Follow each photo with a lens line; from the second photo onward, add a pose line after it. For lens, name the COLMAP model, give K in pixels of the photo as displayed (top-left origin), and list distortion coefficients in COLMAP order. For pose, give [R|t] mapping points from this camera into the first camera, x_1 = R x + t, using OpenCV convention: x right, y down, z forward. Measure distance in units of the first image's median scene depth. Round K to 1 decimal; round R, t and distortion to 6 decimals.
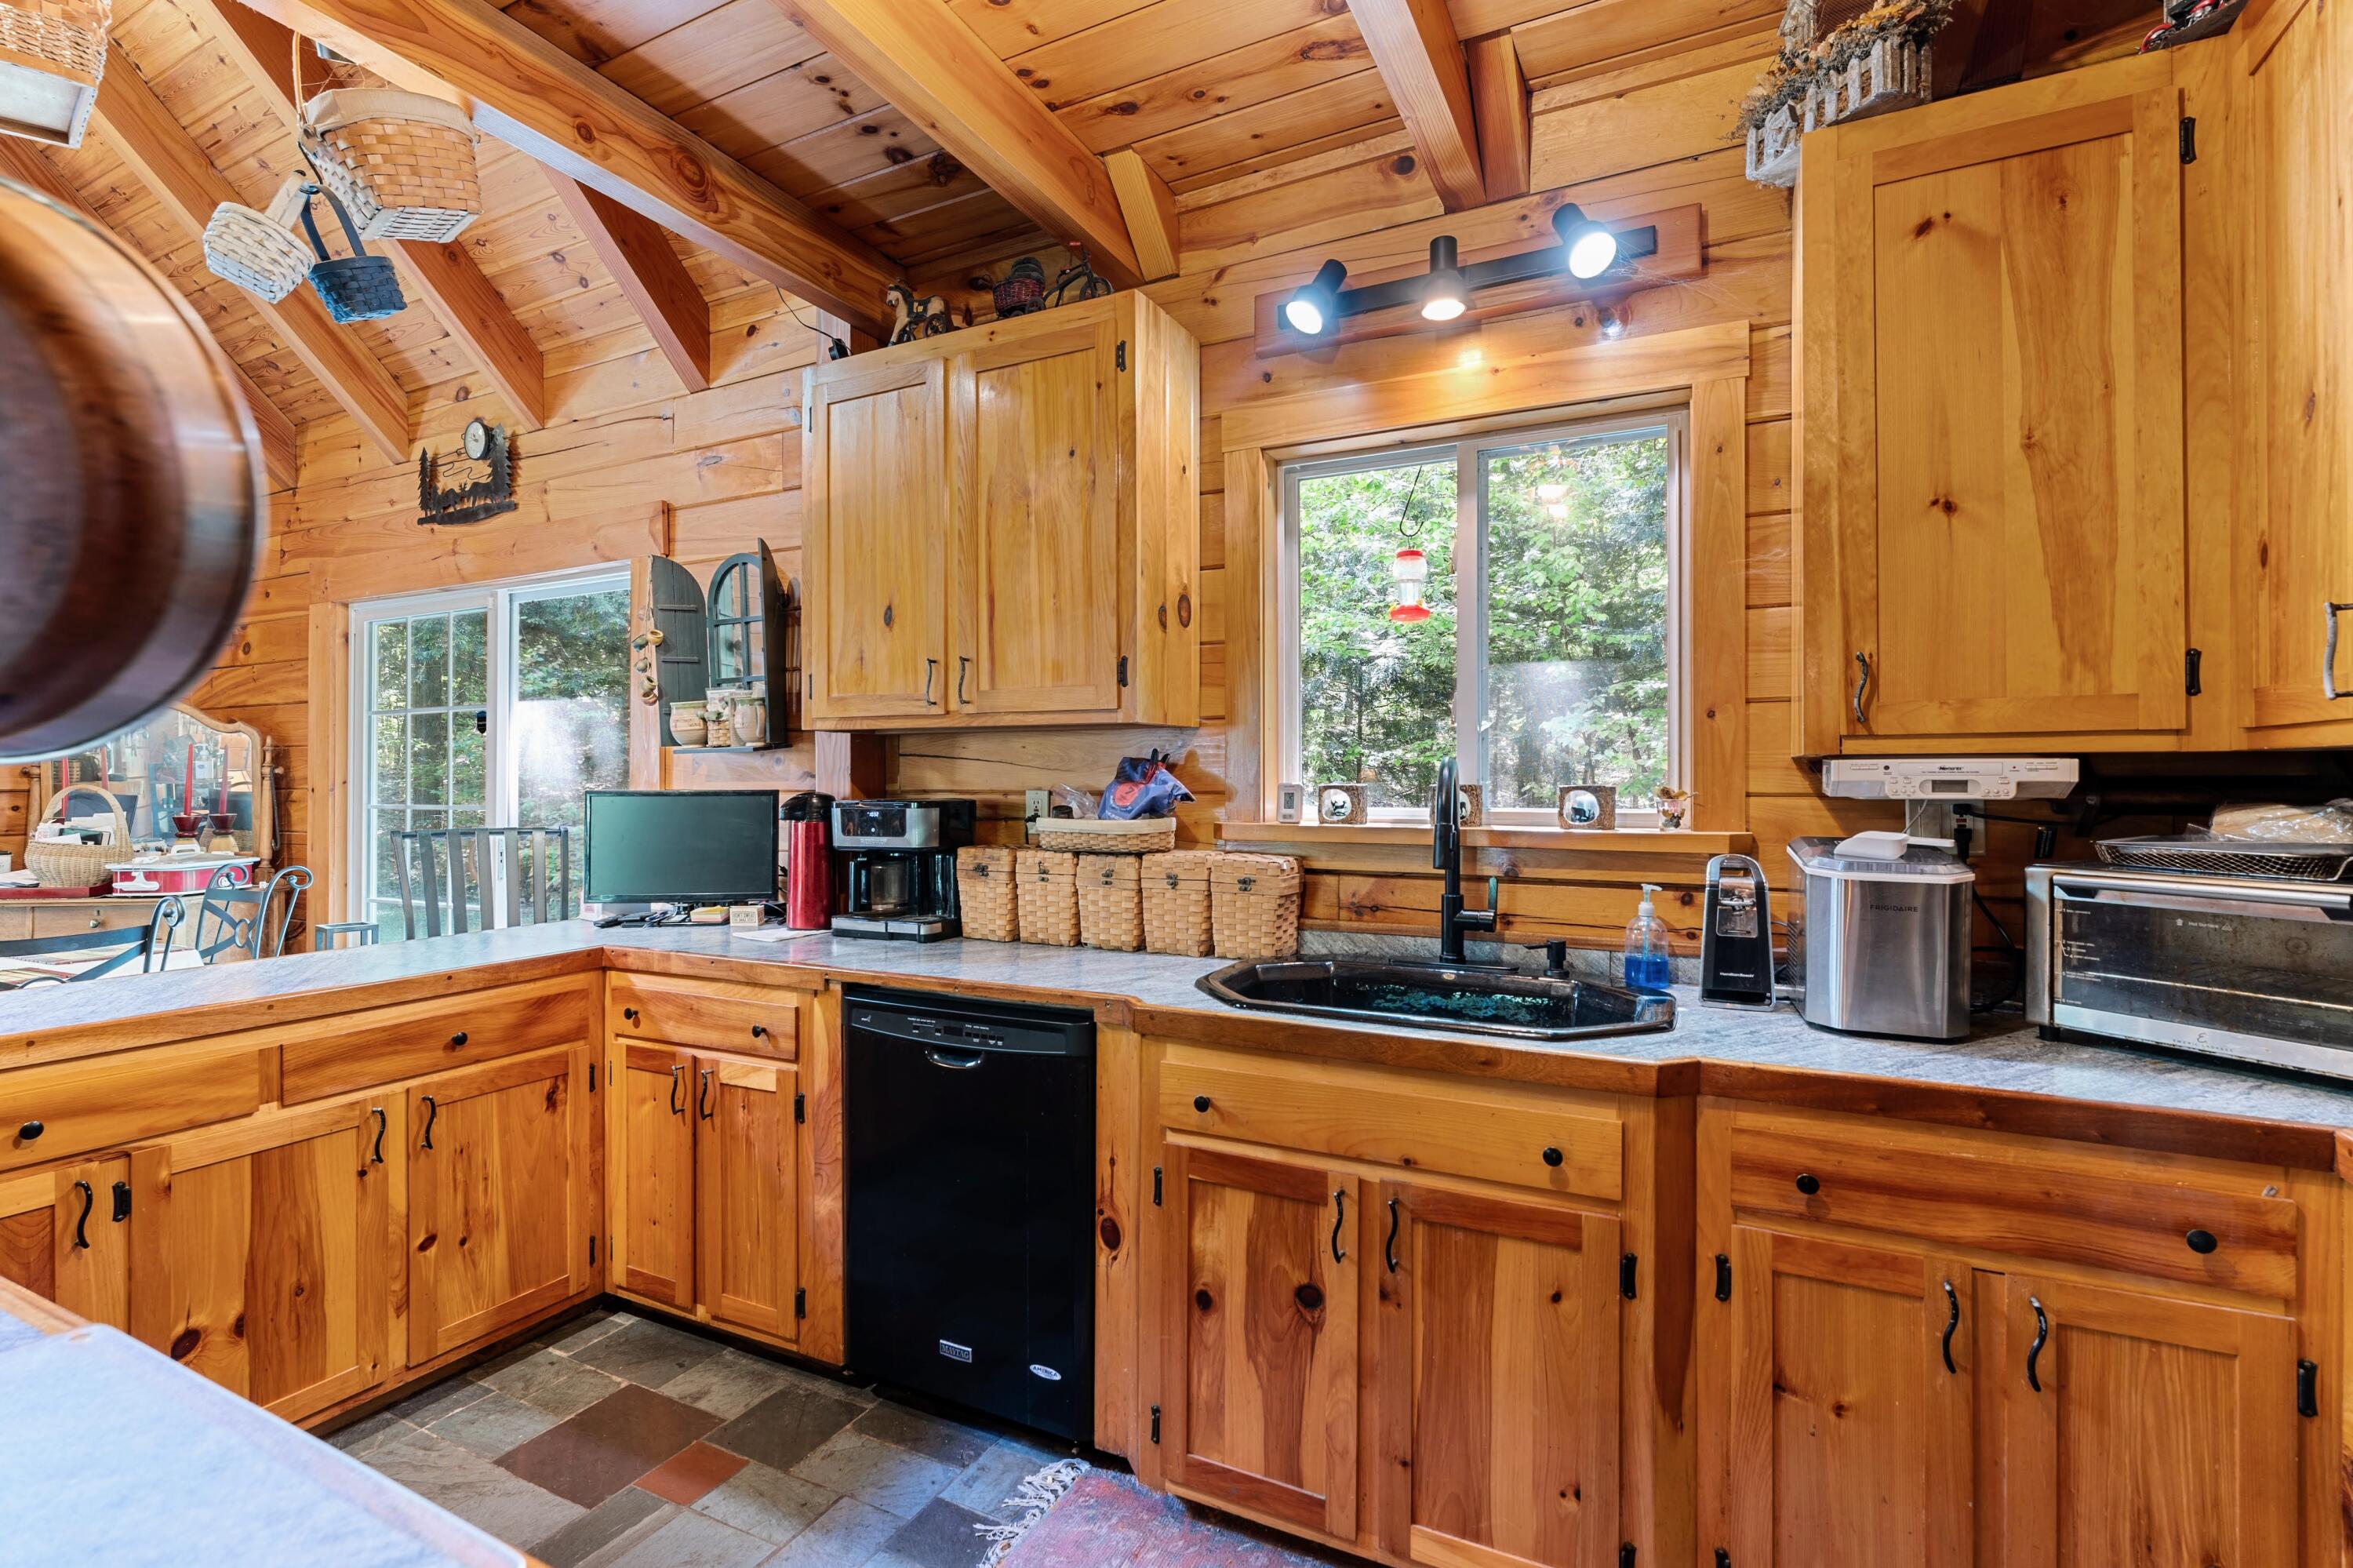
lens RADIAL K [[1056.5, 0, 1191.7], [0, 1056.5, 776.3], [0, 0, 1]] dist [-0.001701, -0.000719]
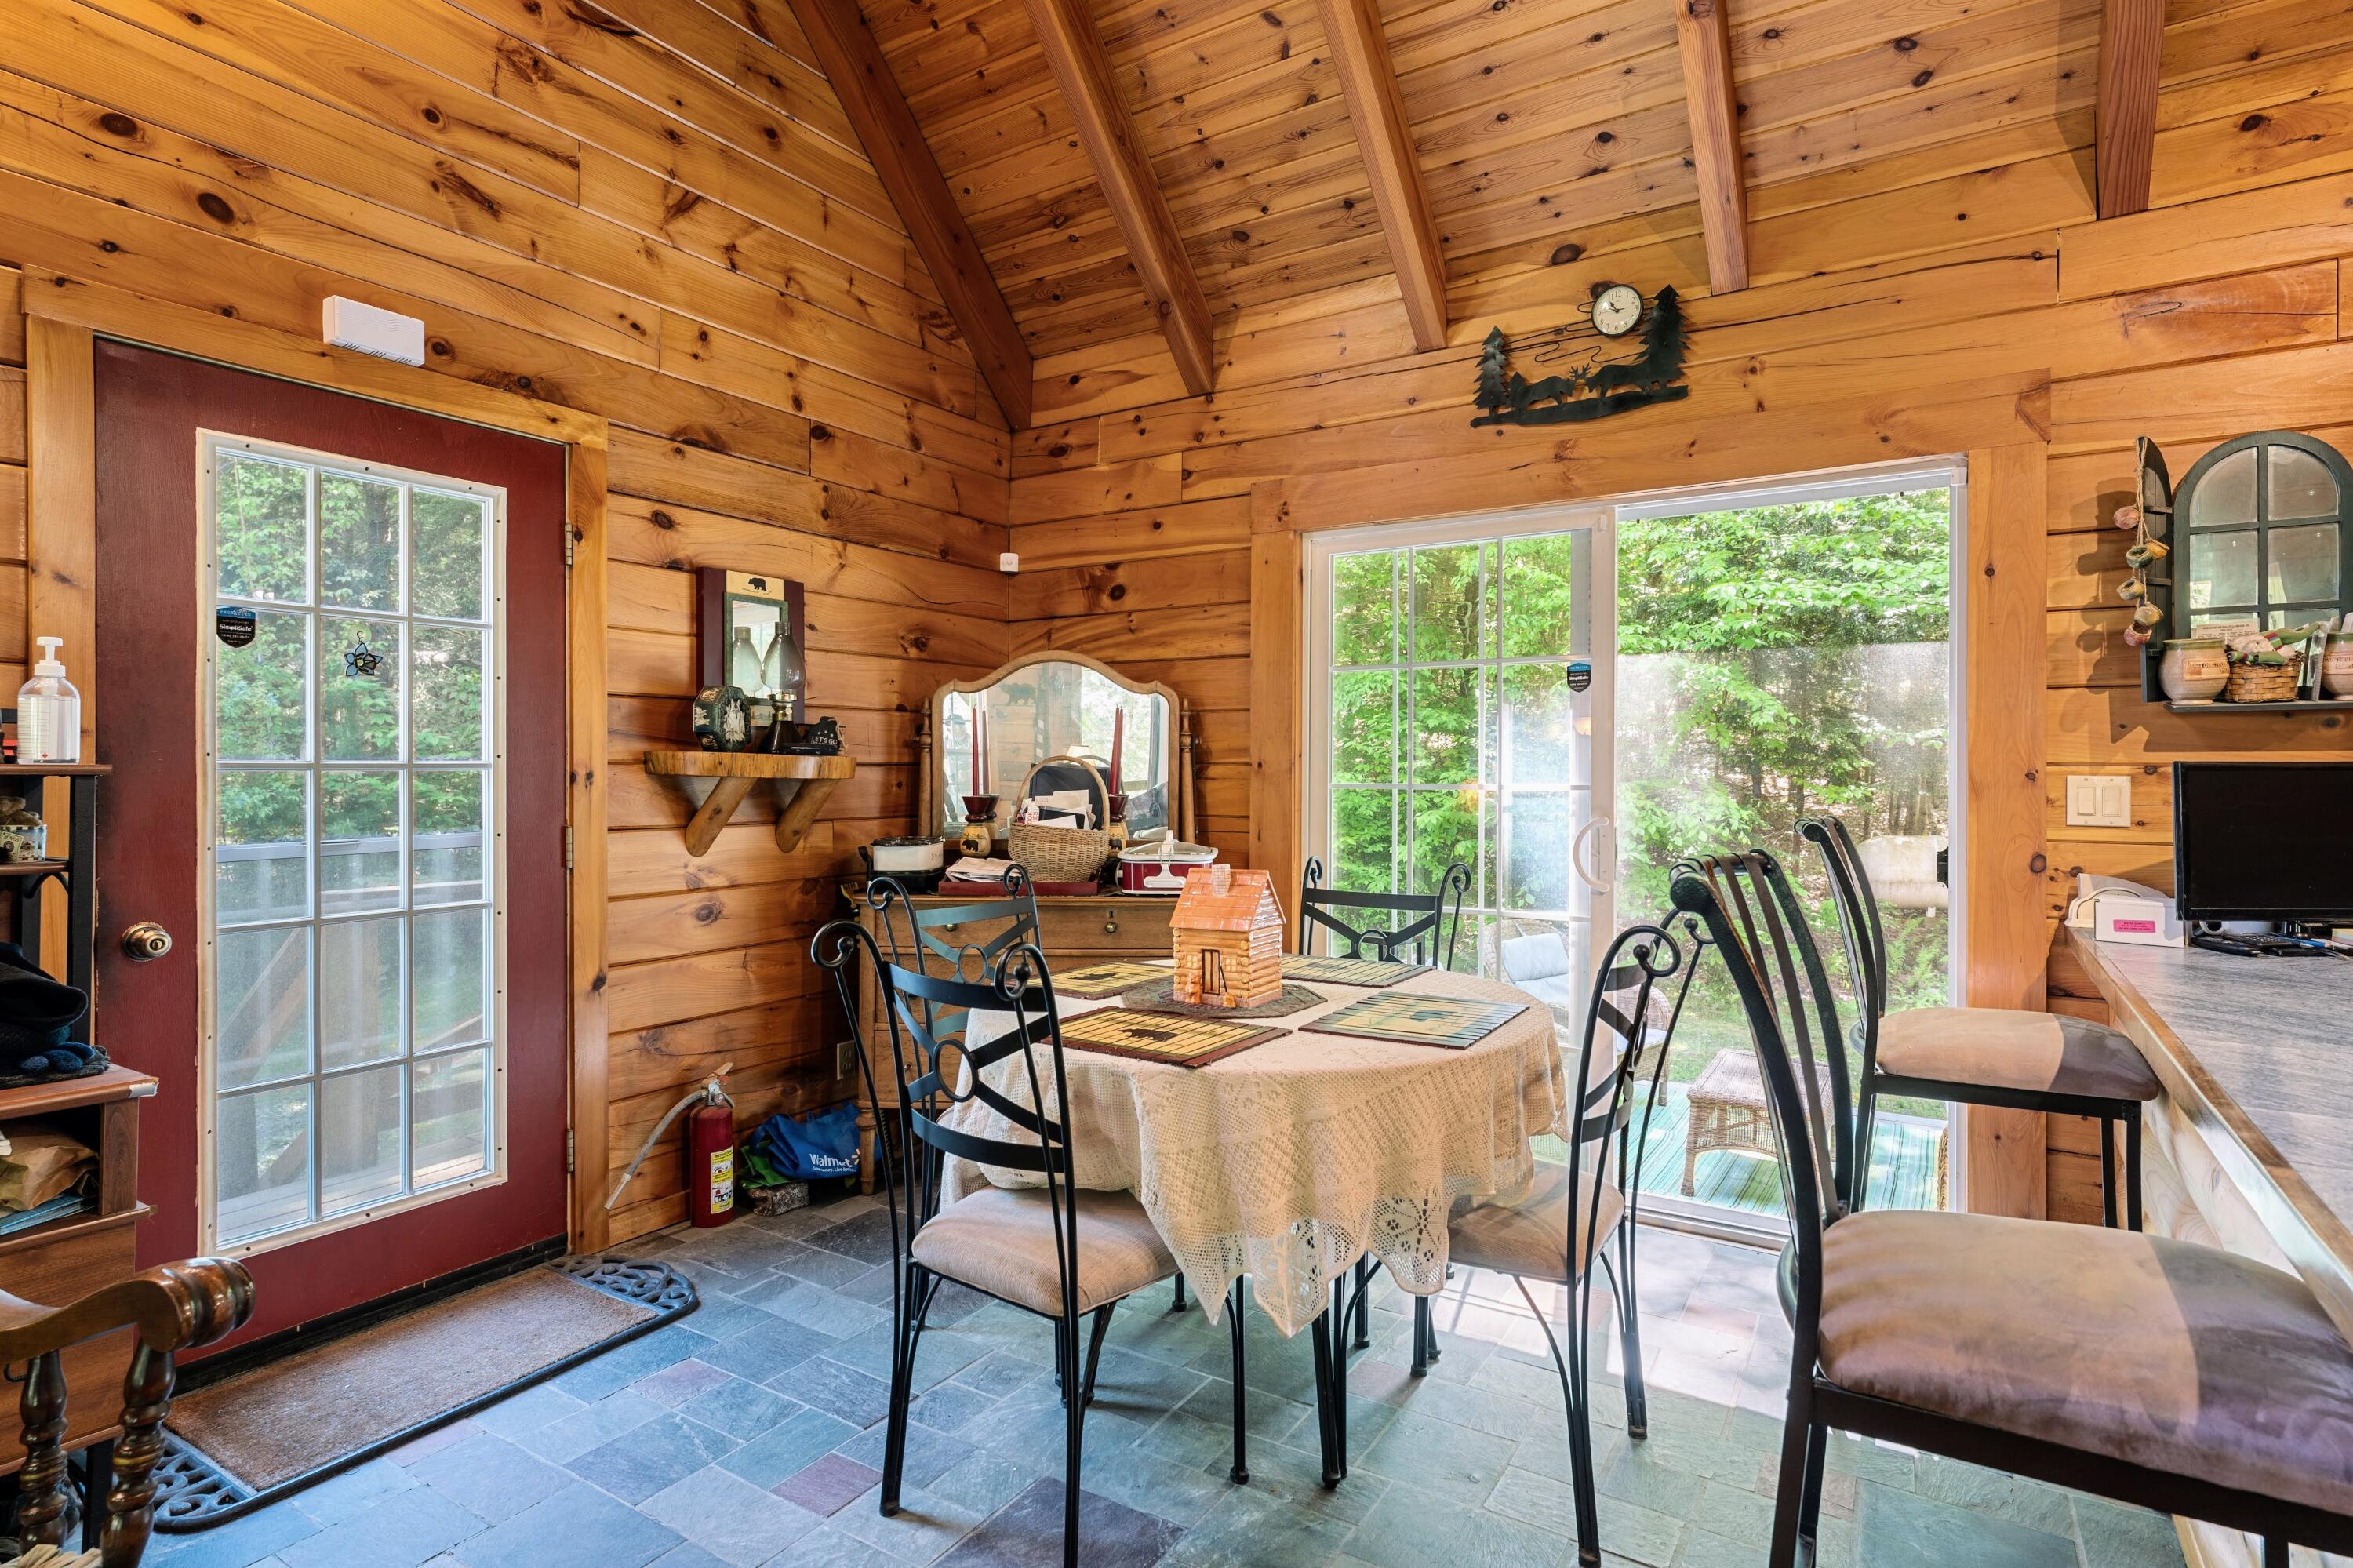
lens RADIAL K [[1196.2, 0, 1187.5], [0, 1196.2, 763.9], [0, 0, 1]] dist [-0.000031, -0.000515]
pose [[0.994225, 0.005403, -0.107180, -1.565642], [-0.005690, 0.999981, -0.002376, 0.029141], [0.107165, 0.002972, 0.994237, 0.173166]]
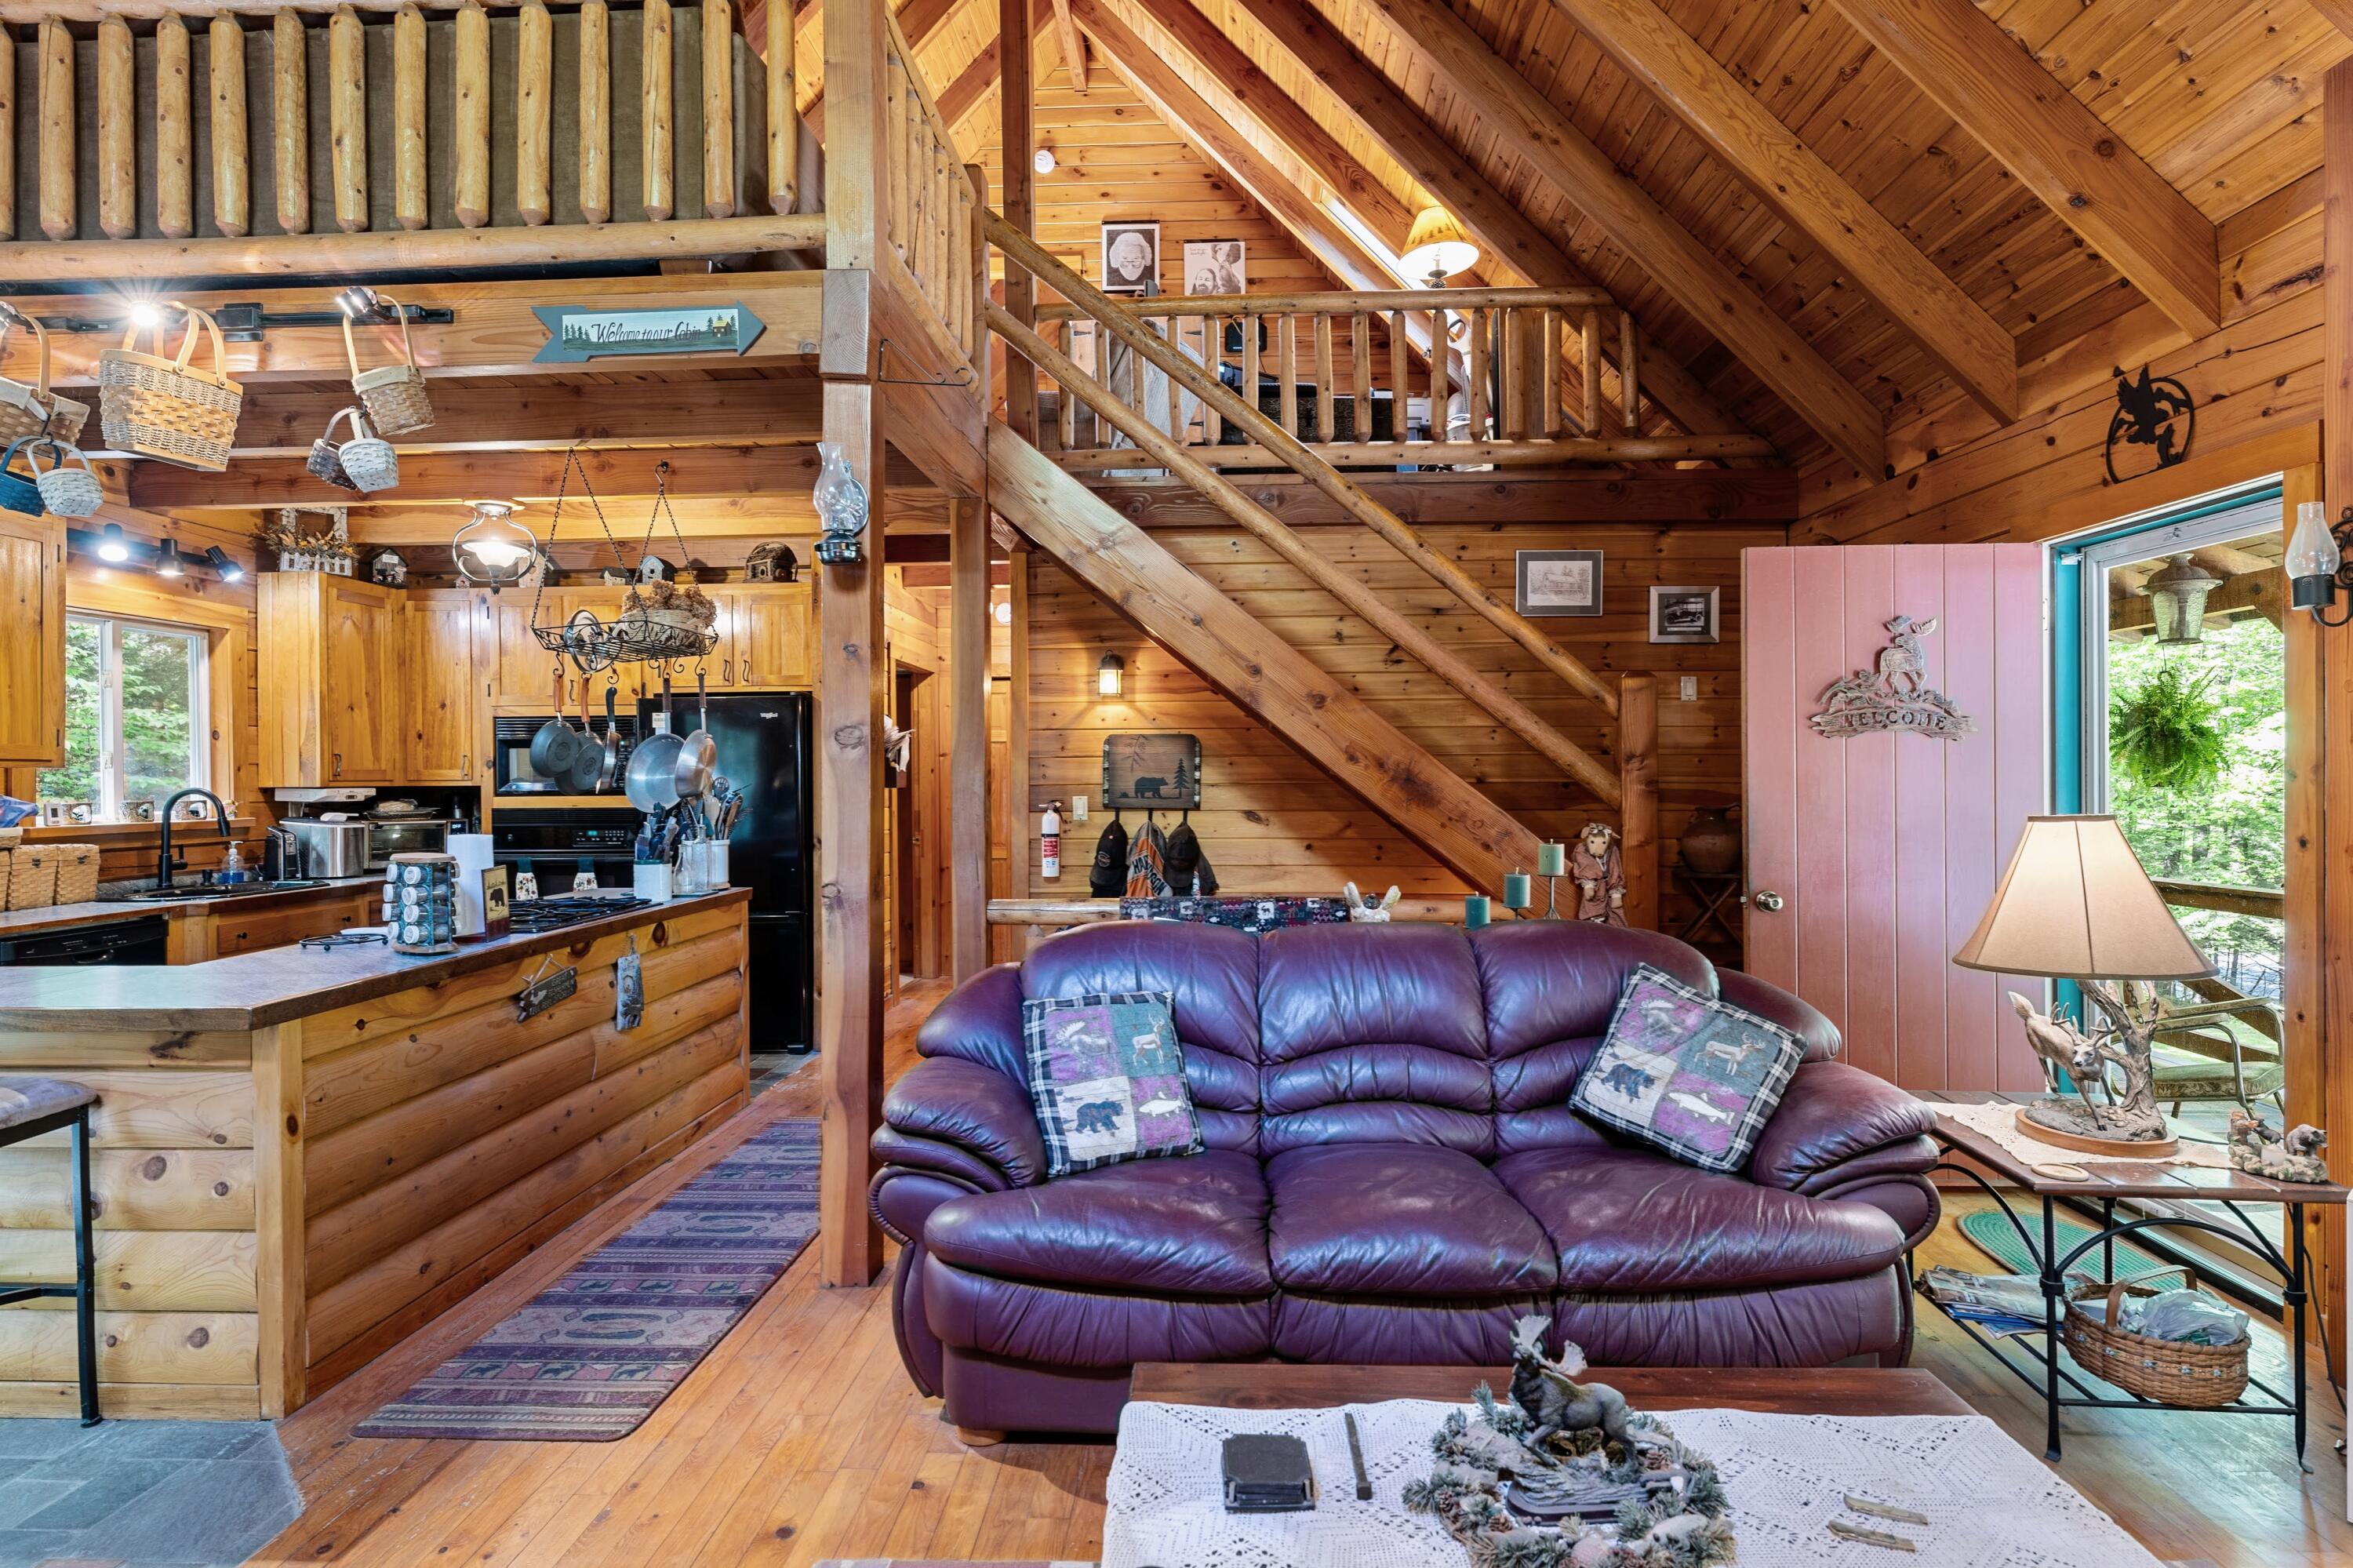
lens RADIAL K [[1196.2, 0, 1190.7], [0, 1196.2, 773.0], [0, 0, 1]] dist [-0.000031, -0.000515]
pose [[-0.401601, 0.006396, 0.915792, -2.706160], [0.007274, 0.999966, -0.003794, -0.023203], [-0.915786, 0.005138, -0.401634, 0.106967]]
